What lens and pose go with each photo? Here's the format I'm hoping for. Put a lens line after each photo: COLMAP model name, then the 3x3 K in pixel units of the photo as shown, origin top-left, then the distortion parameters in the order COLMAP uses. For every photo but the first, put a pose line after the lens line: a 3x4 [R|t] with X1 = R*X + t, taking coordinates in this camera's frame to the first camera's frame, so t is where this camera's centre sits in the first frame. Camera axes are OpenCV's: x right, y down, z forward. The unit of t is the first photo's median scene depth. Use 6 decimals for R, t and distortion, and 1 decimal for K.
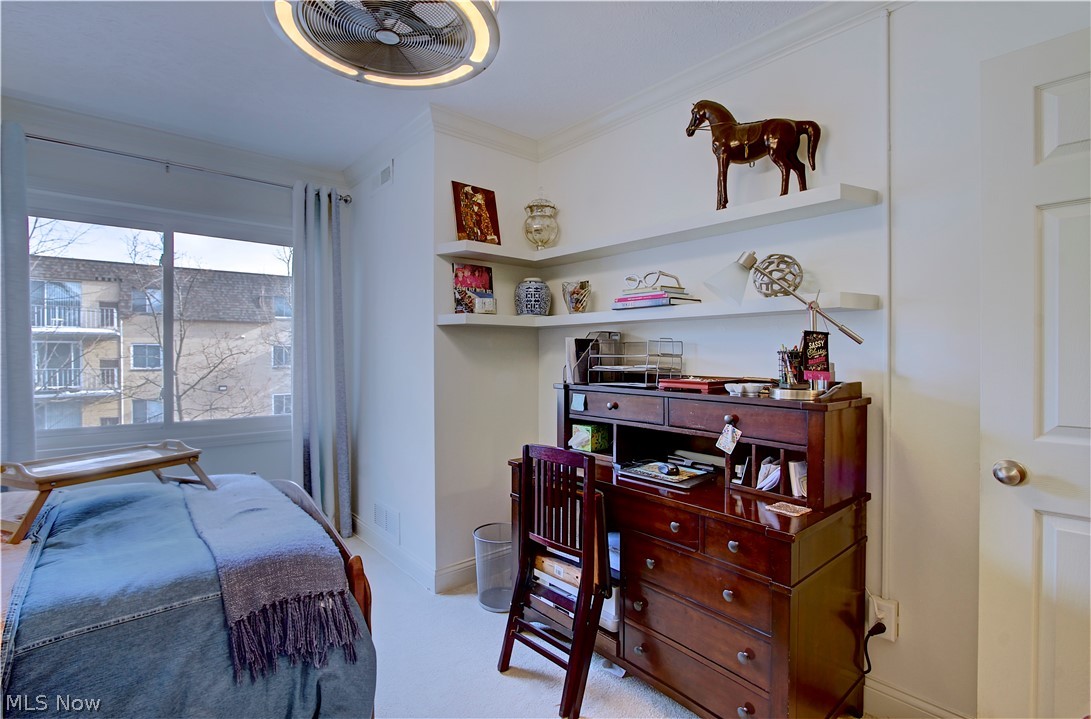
lens RADIAL K [[509.8, 0, 539.4], [0, 509.8, 356.6], [0, 0, 1]] dist [-0.020738, 0.003494]
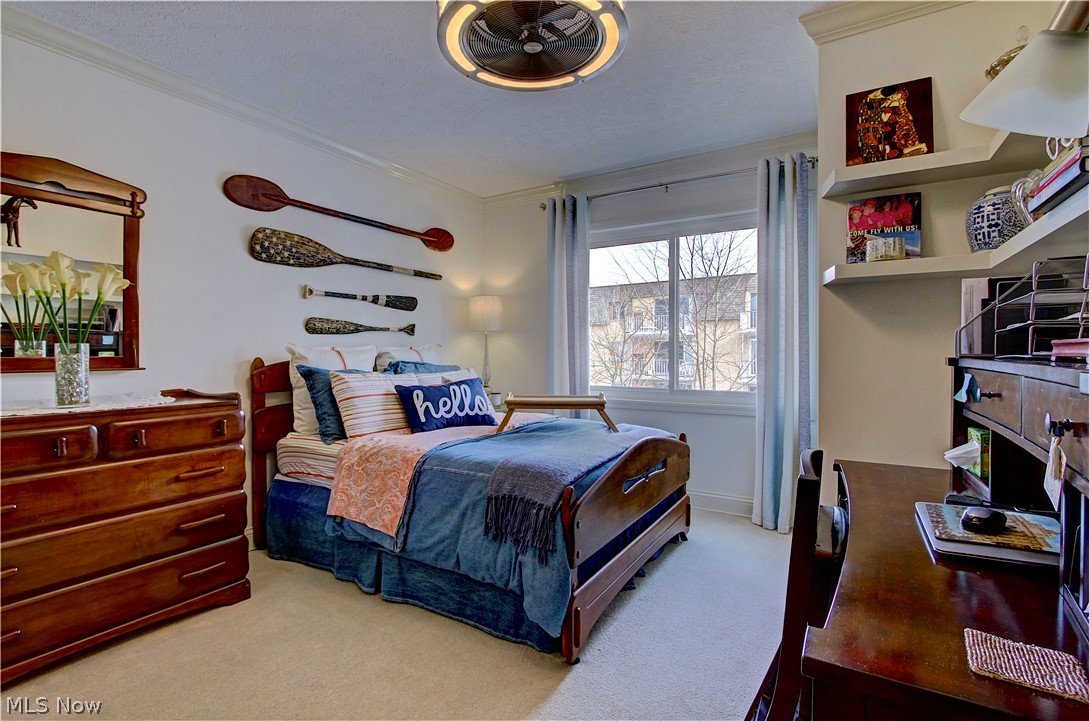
lens RADIAL K [[508.8, 0, 533.4], [0, 508.8, 359.0], [0, 0, 1]] dist [-0.020738, 0.003494]
pose [[0.289998, 0.011158, -0.956962, 0.413488], [-0.004716, 0.999937, 0.010230, 0.045483], [0.957016, 0.001547, 0.290032, 0.319919]]
